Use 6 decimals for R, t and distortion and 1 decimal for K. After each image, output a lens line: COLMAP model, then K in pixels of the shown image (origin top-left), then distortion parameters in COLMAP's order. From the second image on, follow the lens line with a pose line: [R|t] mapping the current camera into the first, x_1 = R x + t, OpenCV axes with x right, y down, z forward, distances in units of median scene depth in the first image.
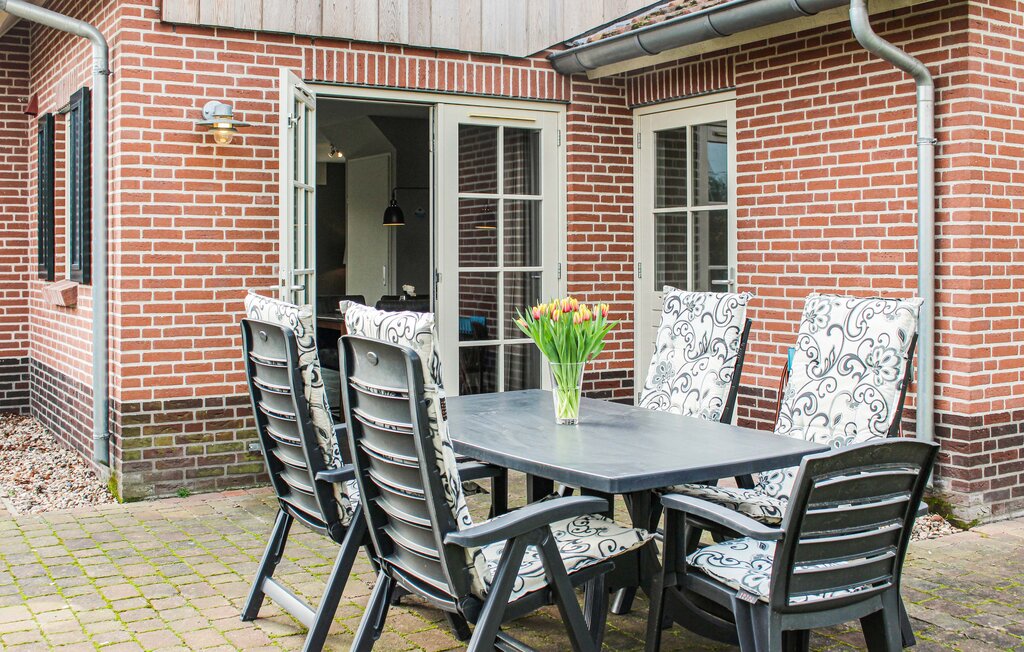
lens RADIAL K [[1770.5, 0, 512.0], [0, 1770.5, 326.0], [0, 0, 1]] dist [-0.291048, 0.019483]
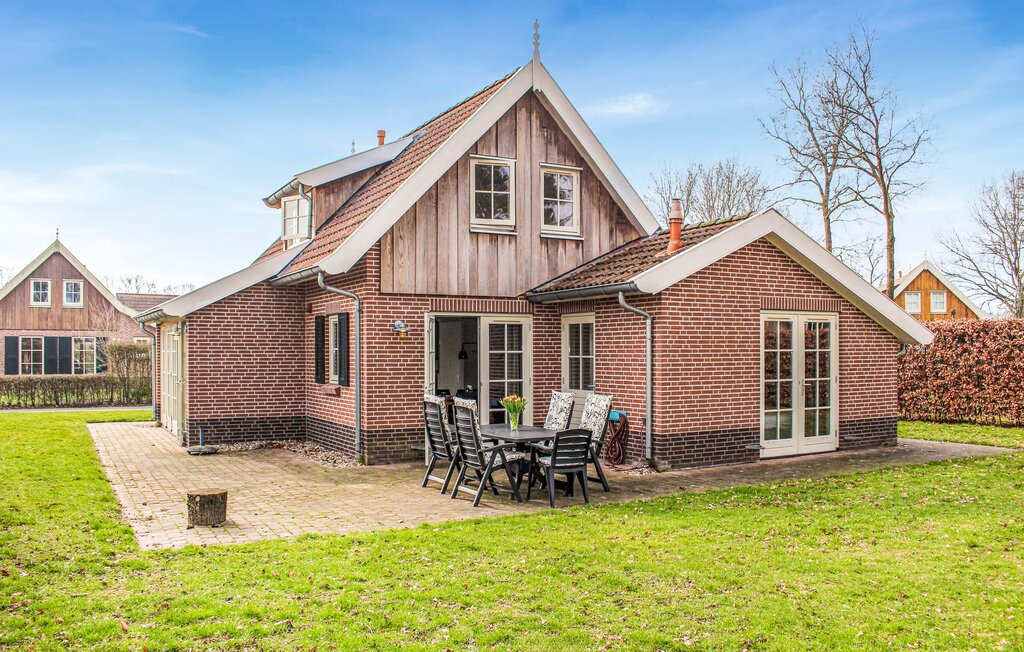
lens RADIAL K [[1056.2, 0, 512.0], [0, 1056.2, 326.0], [0, 0, 1]] dist [-0.247193, -0.000477]
pose [[0.999854, 0.000231, -0.017108, 0.036230], [-0.001476, 0.997348, -0.072771, -0.000348], [0.017046, 0.072786, 0.997202, -0.655093]]
